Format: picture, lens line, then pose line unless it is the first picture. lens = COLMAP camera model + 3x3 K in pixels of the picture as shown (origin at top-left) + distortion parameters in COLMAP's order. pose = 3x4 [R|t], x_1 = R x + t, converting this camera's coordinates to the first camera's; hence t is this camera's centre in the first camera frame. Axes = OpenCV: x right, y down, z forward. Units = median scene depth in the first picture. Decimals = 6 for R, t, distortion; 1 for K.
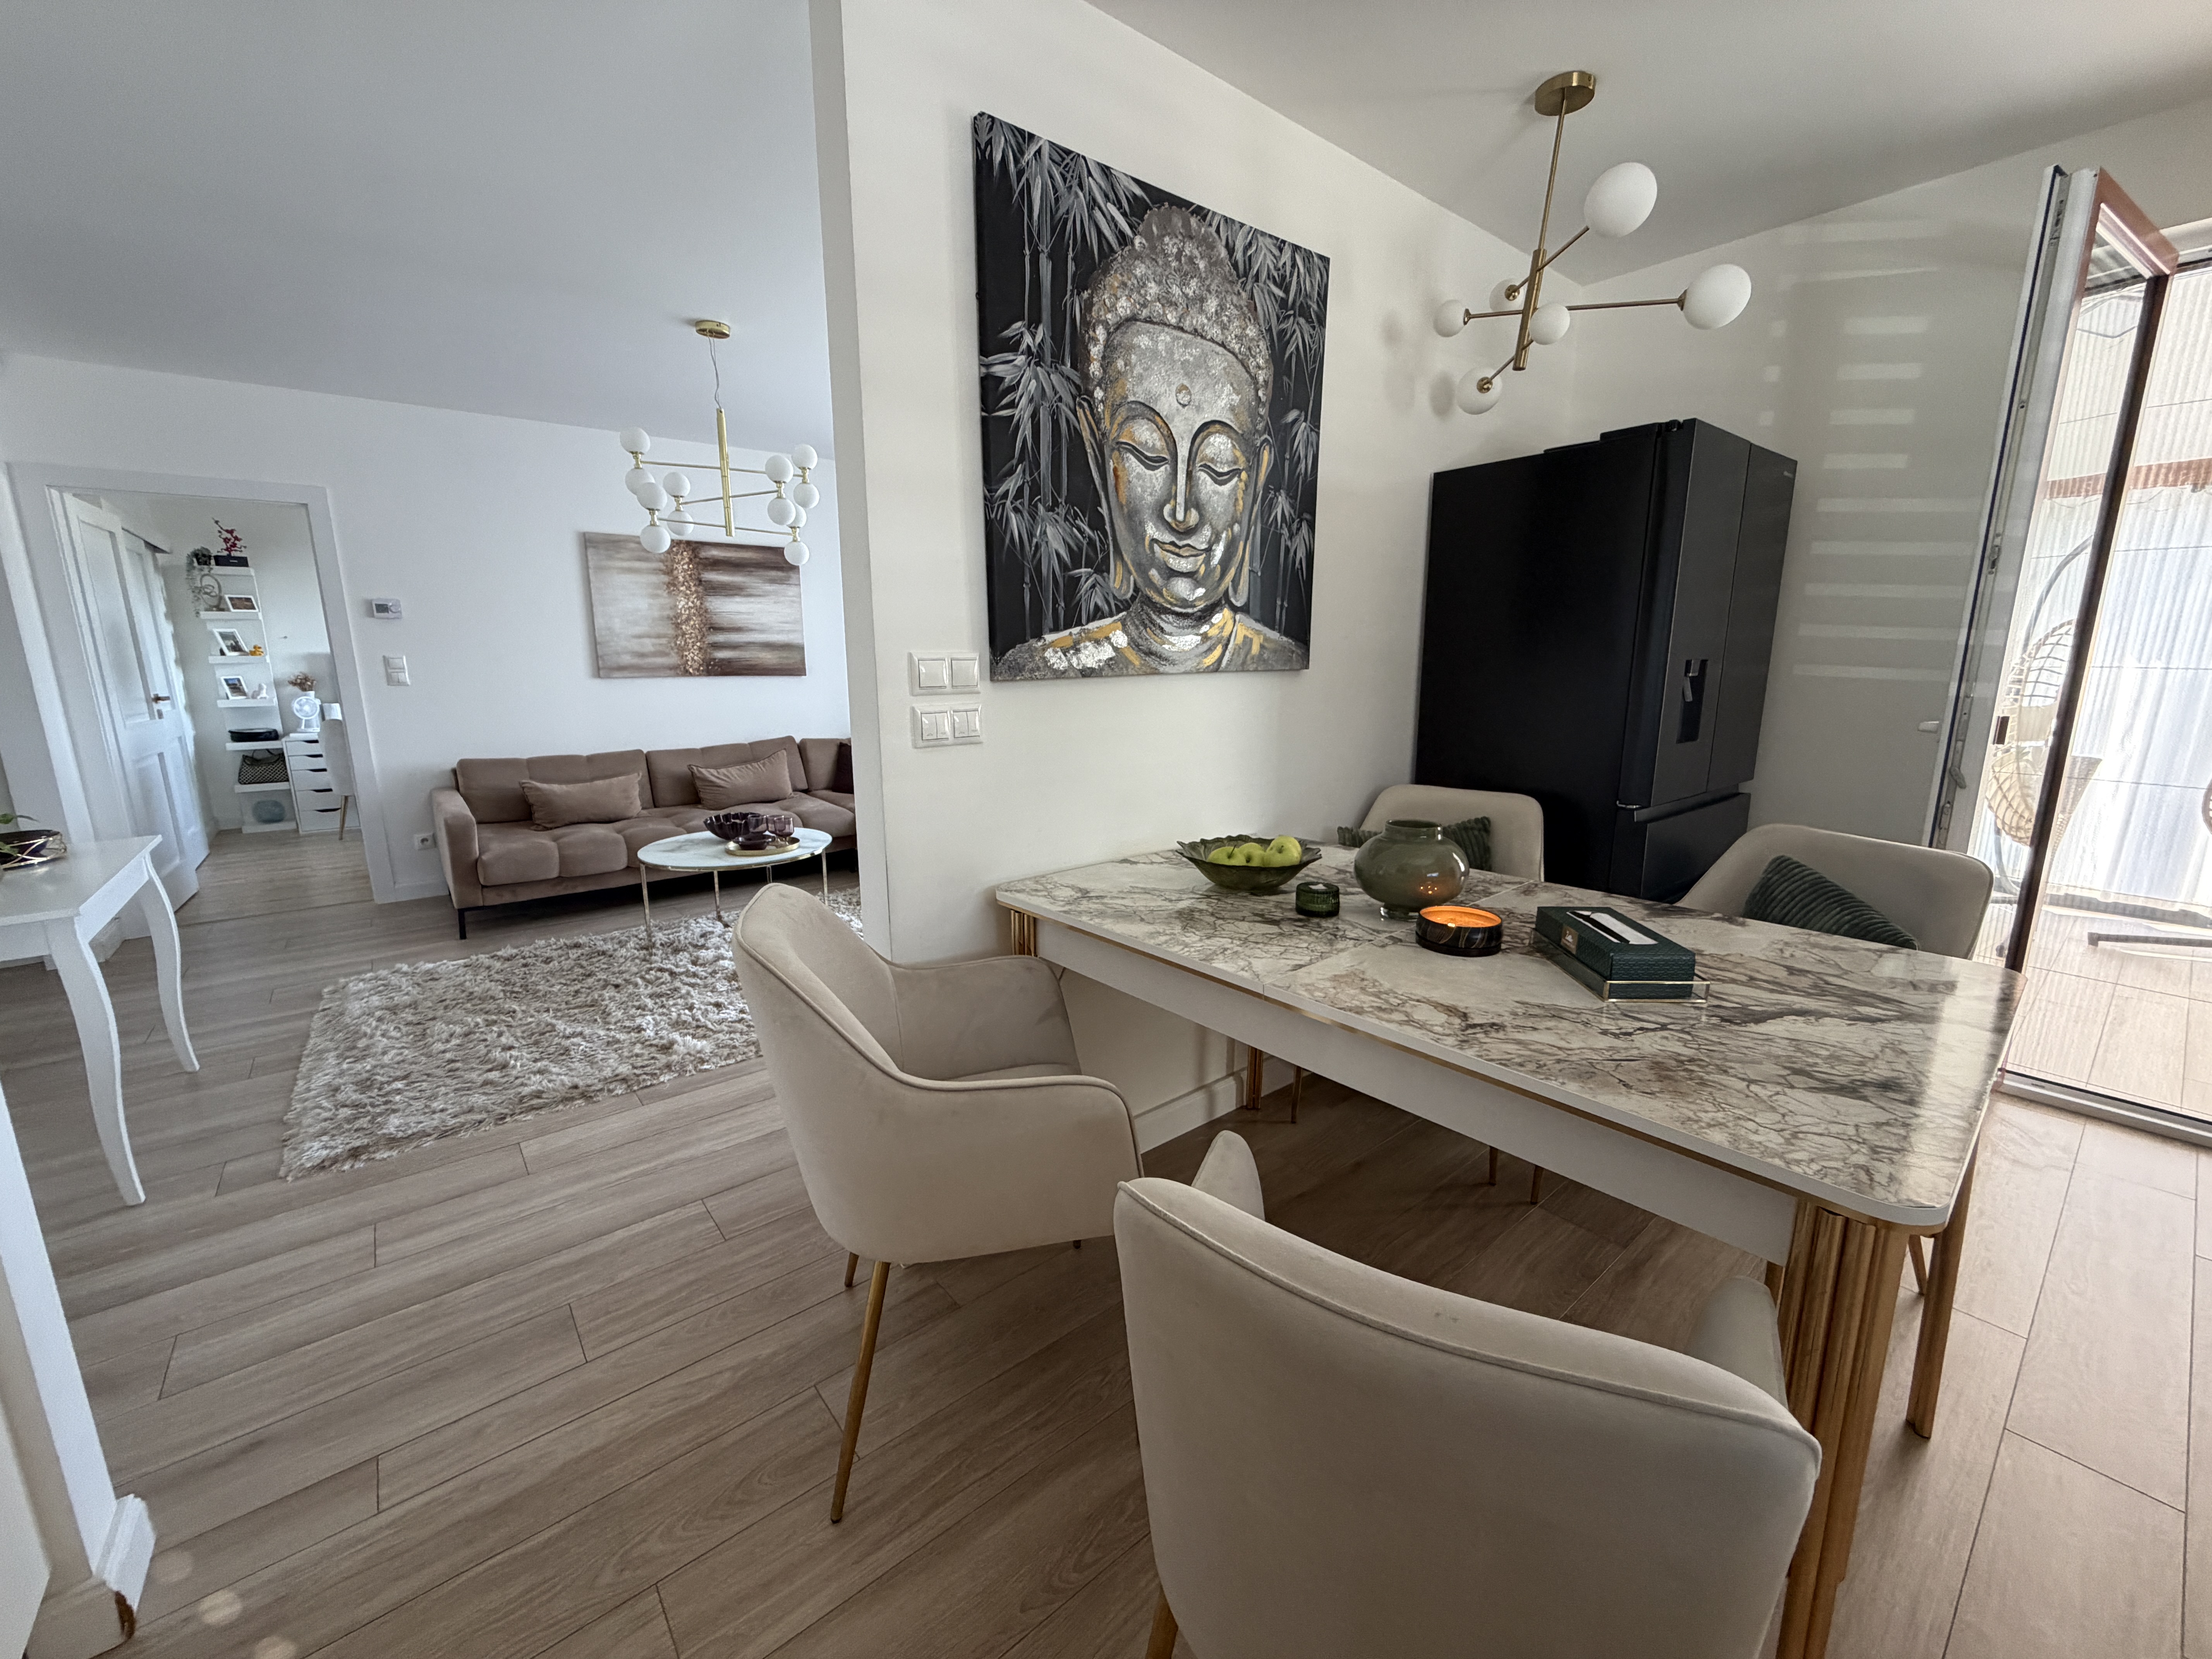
lens RADIAL K [[885.1, 0, 1096.8], [0, 885.1, 835.5], [0, 0, 1]] dist [0.000423, 0.000128]
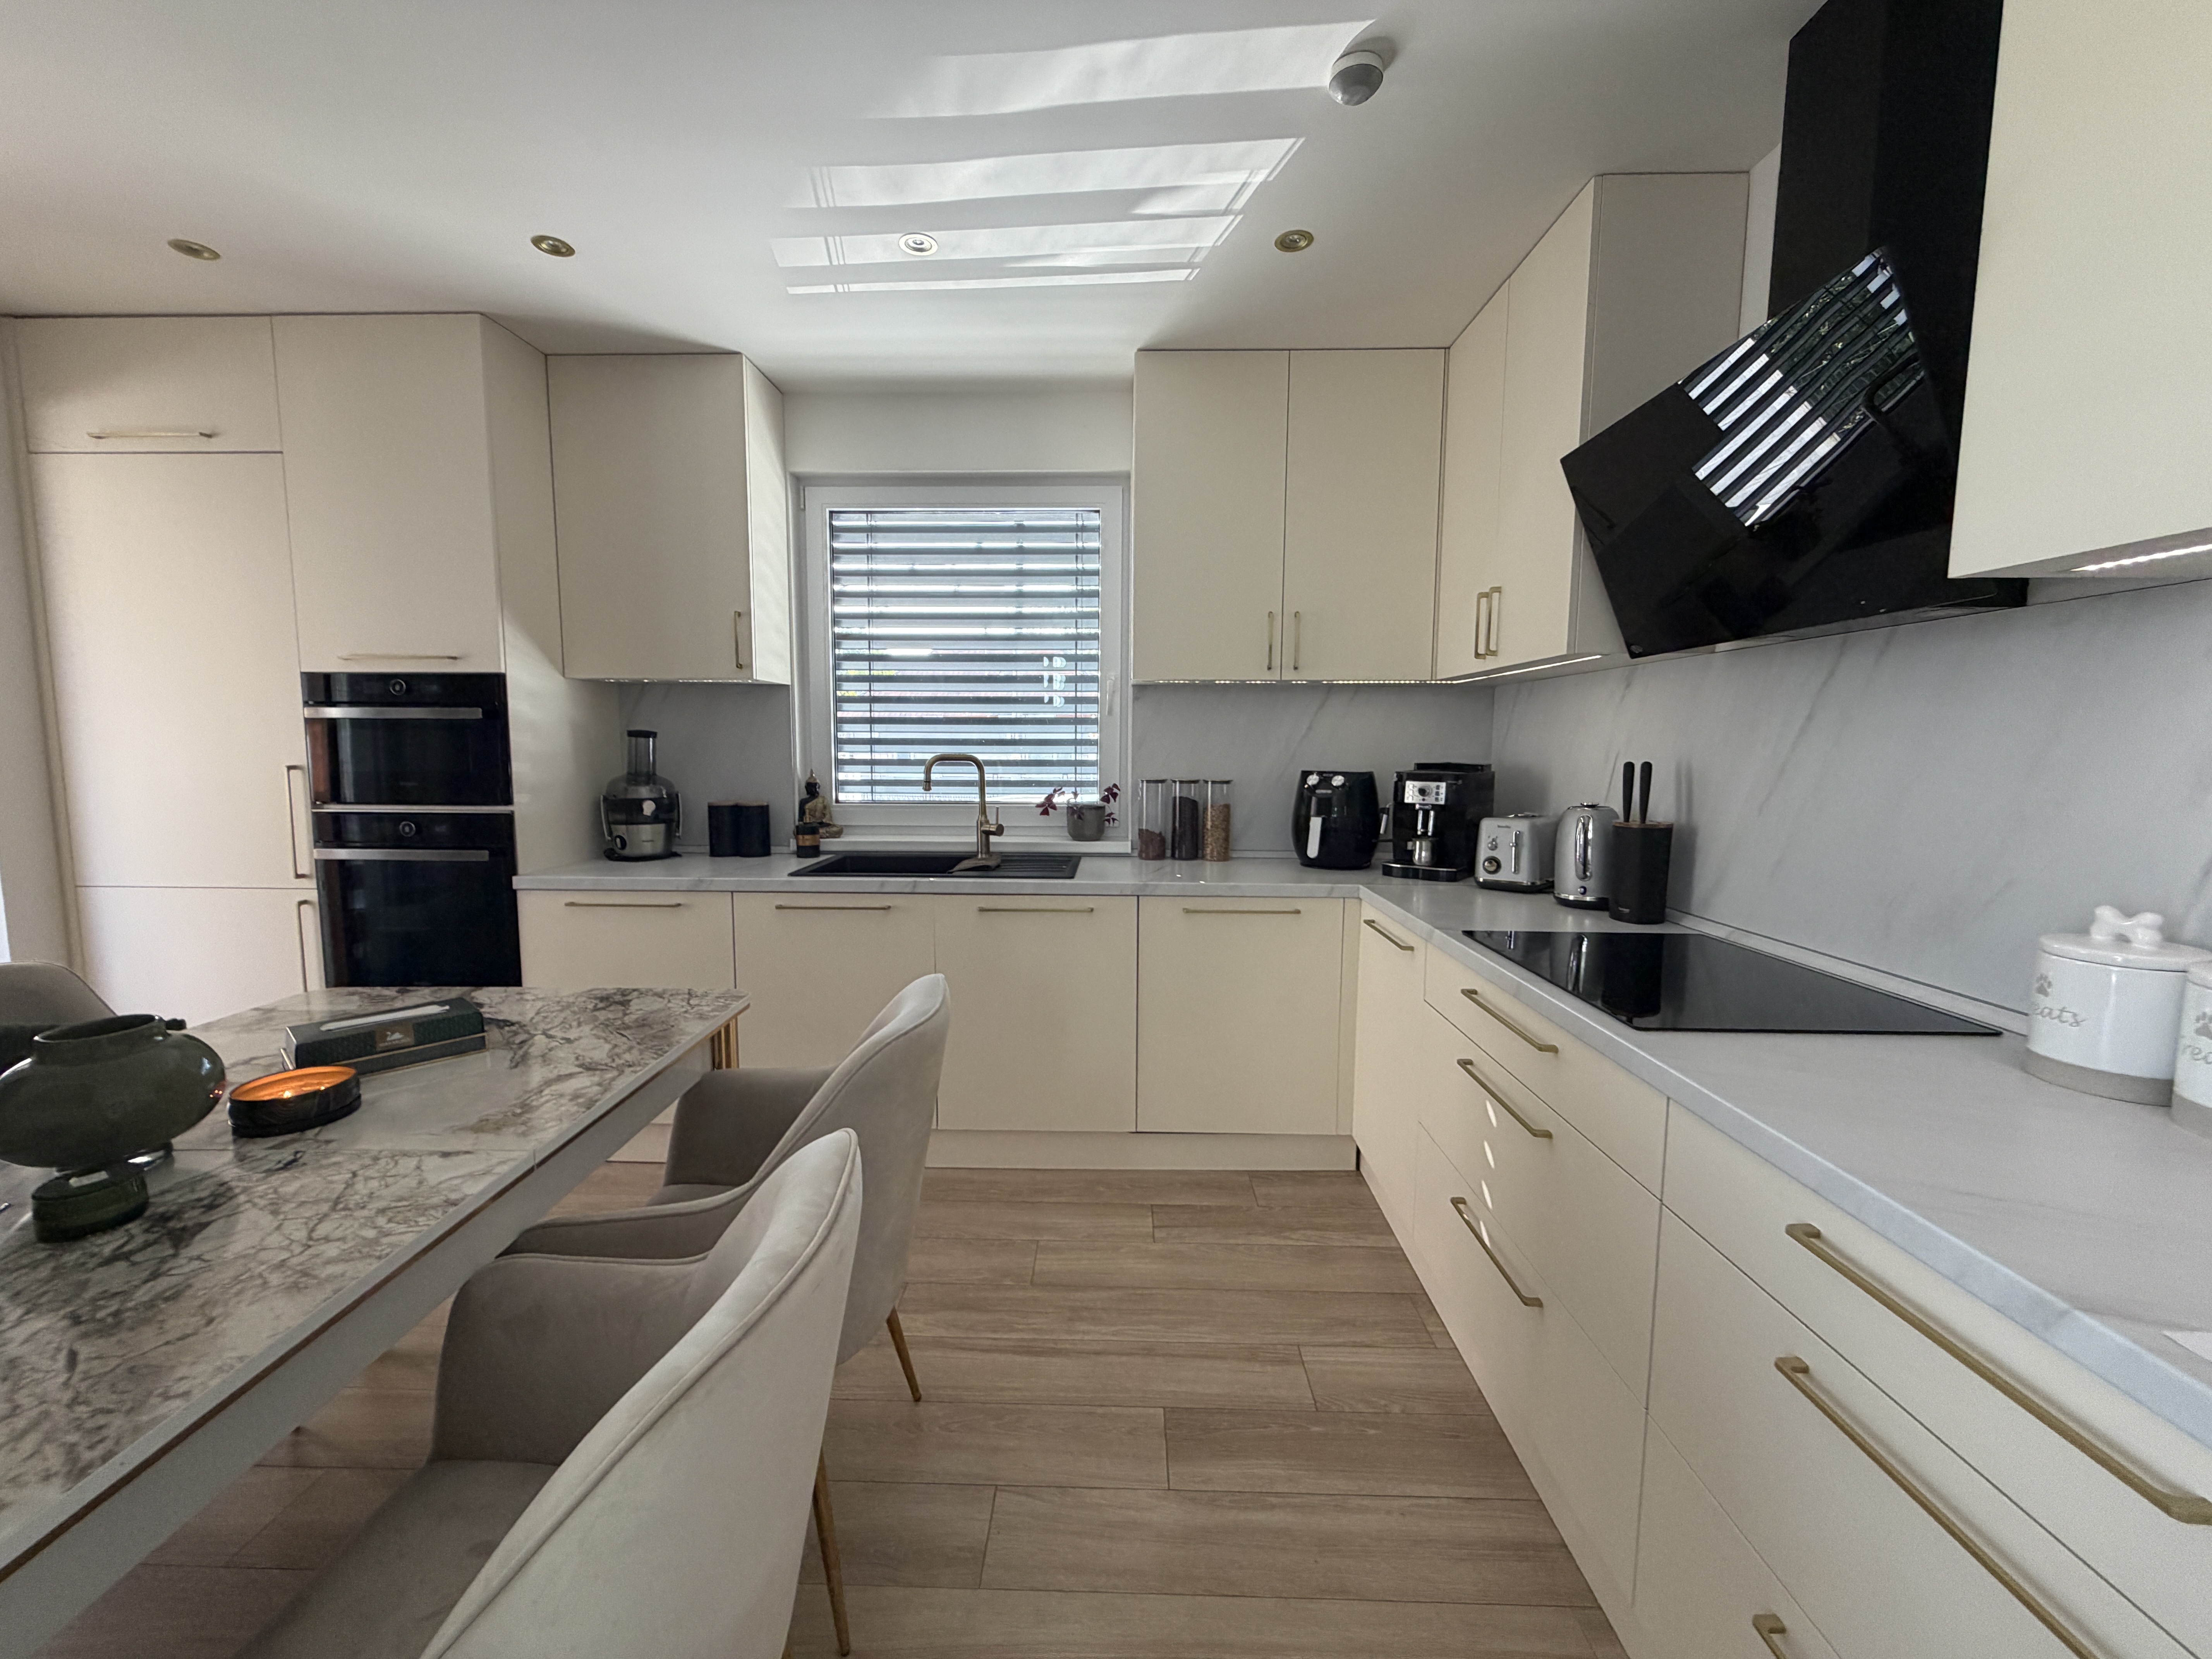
lens RADIAL K [[885.1, 0, 1097.5], [0, 885.1, 828.4], [0, 0, 1]] dist [0.000423, 0.000128]
pose [[-0.762358, -0.060190, 0.644350, -0.194105], [0.132775, 0.959937, 0.246762, -0.068978], [-0.633389, 0.273674, -0.723824, 0.307854]]
